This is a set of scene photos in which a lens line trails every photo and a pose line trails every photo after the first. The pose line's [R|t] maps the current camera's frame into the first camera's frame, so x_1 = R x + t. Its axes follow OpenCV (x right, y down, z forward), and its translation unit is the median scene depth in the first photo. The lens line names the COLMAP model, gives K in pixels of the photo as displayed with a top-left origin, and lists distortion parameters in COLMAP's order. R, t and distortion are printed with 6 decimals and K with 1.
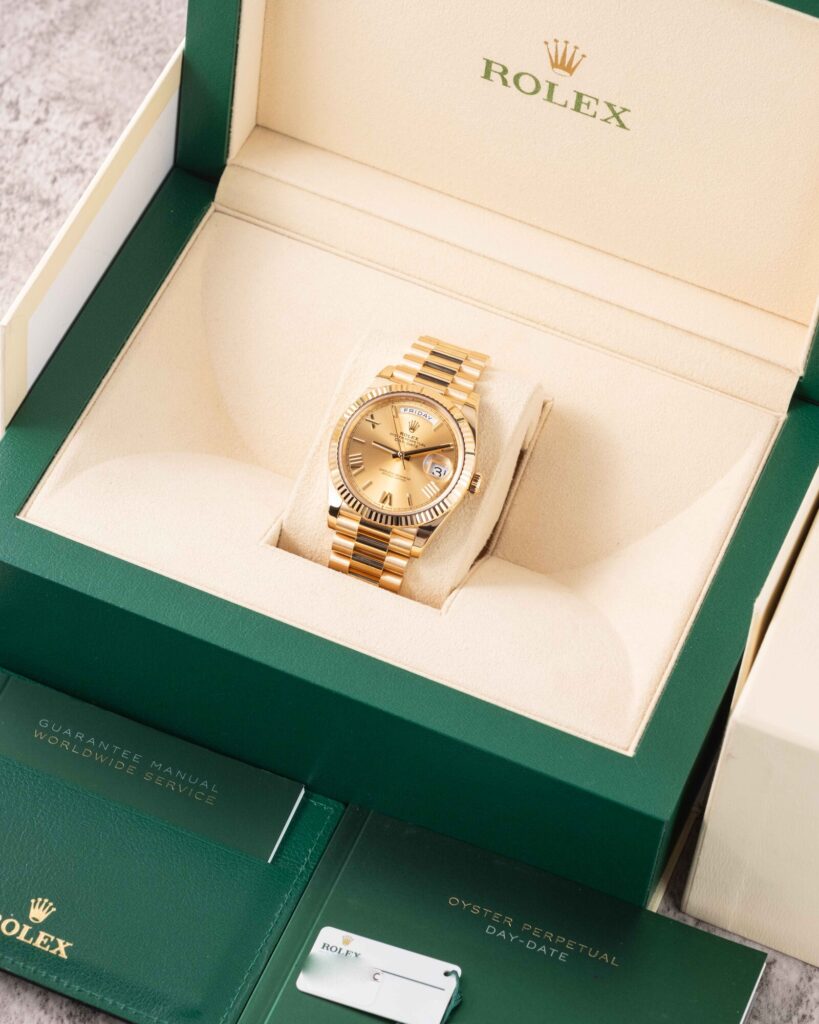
lens RADIAL K [[4057.7, 0, 326.3], [0, 4057.7, 512.0], [0, 0, 1]] dist [0.144339, -0.822732]
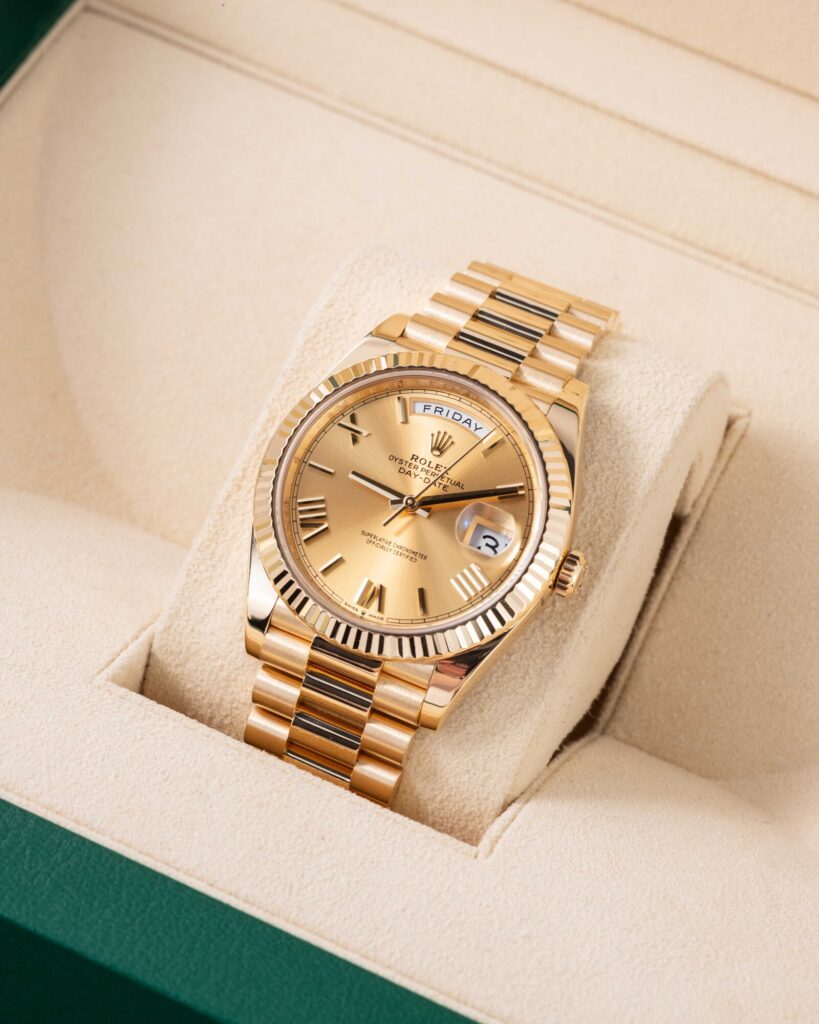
lens RADIAL K [[4057.7, 0, 326.3], [0, 4057.7, 512.0], [0, 0, 1]] dist [0.144339, -0.822732]
pose [[0.997142, 0.051024, -0.055720, 0.034447], [-0.053504, 0.997599, -0.043963, 0.007572], [0.053343, 0.046819, 0.997478, 0.537487]]
